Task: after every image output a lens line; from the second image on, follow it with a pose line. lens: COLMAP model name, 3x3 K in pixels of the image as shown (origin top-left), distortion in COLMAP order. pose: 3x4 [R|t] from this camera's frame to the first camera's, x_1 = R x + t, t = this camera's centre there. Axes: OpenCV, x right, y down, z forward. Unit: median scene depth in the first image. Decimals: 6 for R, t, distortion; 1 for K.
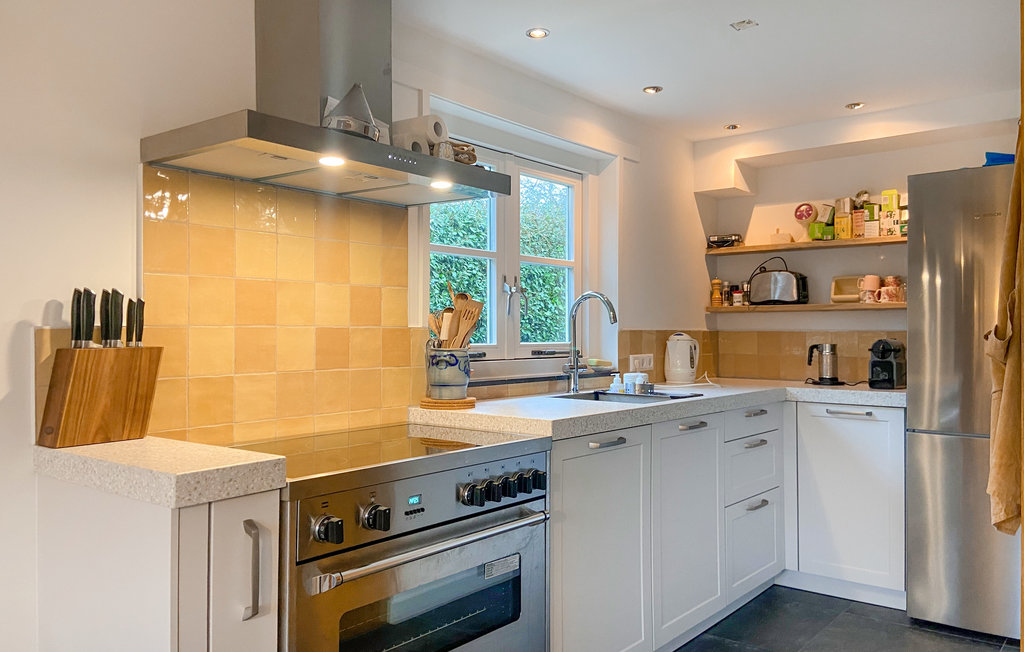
lens RADIAL K [[807.2, 0, 512.0], [0, 807.2, 326.0], [0, 0, 1]] dist [0.092127, -0.001567]
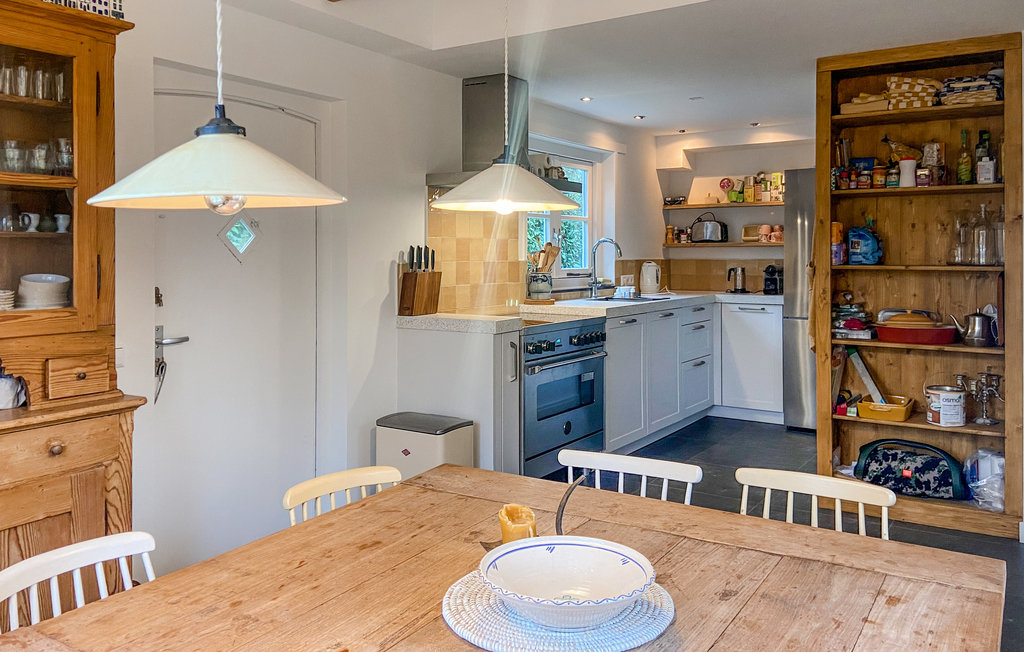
lens RADIAL K [[804.5, 0, 511.8], [0, 804.5, 269.1], [0, 0, 1]] dist [0.092395, 0.000445]
pose [[0.995413, -0.005532, 0.095510, -0.216919], [0.003085, 0.999664, 0.025750, -0.017920], [-0.095621, -0.025337, 0.995095, -0.554193]]
